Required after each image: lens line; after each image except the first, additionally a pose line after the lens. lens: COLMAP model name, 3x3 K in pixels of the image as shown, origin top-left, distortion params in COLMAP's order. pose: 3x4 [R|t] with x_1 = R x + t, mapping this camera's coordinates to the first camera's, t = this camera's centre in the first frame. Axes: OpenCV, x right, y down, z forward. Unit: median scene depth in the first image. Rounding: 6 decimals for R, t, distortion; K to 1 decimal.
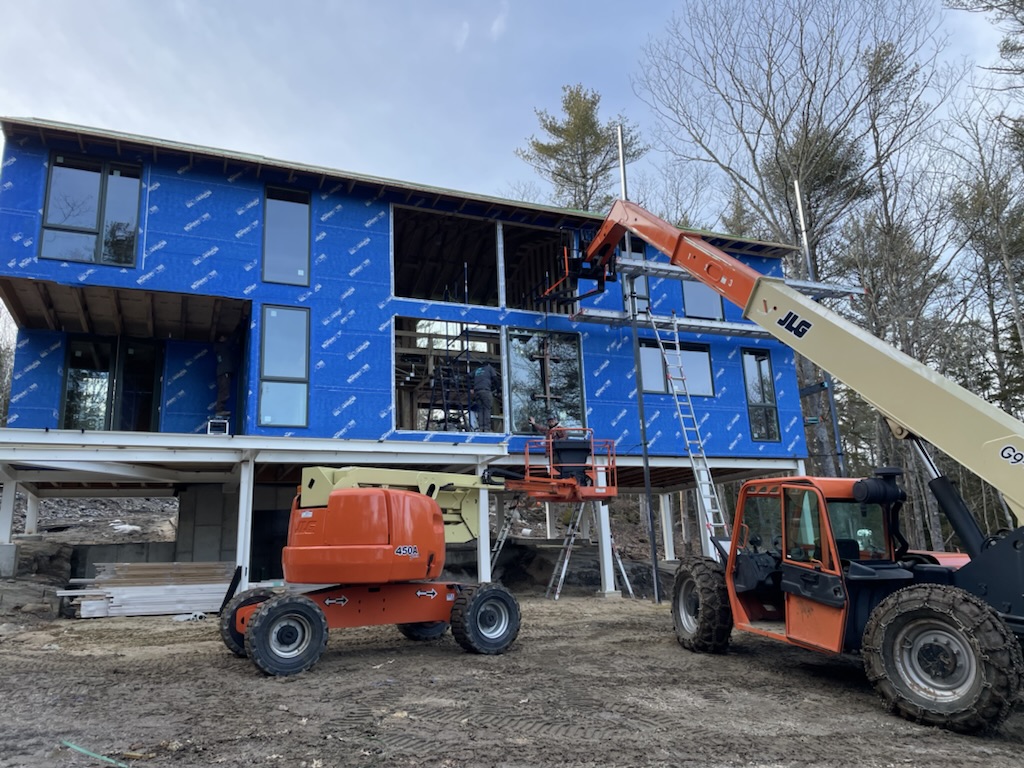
lens RADIAL K [[772.5, 0, 512.0], [0, 772.5, 384.0], [0, 0, 1]] dist [0.111817, -0.138564]
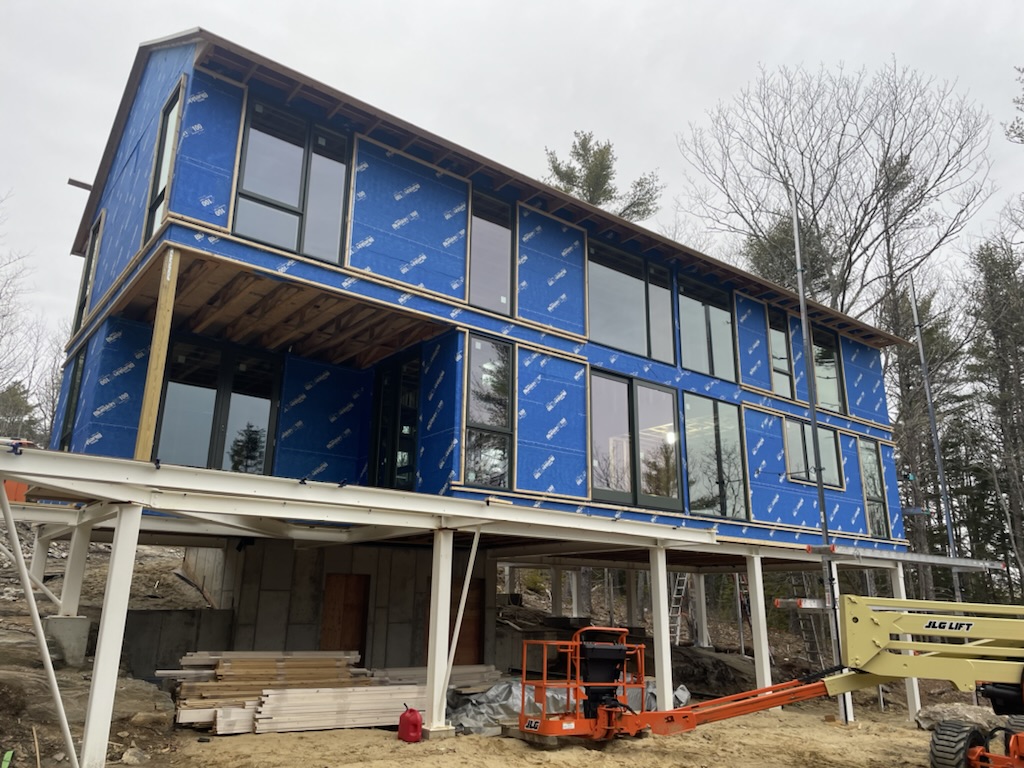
lens RADIAL K [[772.5, 0, 512.0], [0, 772.5, 384.0], [0, 0, 1]] dist [0.111817, -0.138564]
pose [[0.964323, 0.124344, 0.233707, -0.438778], [-0.112954, 0.991691, -0.061561, -0.004716], [-0.239420, 0.032967, 0.970356, 0.203948]]
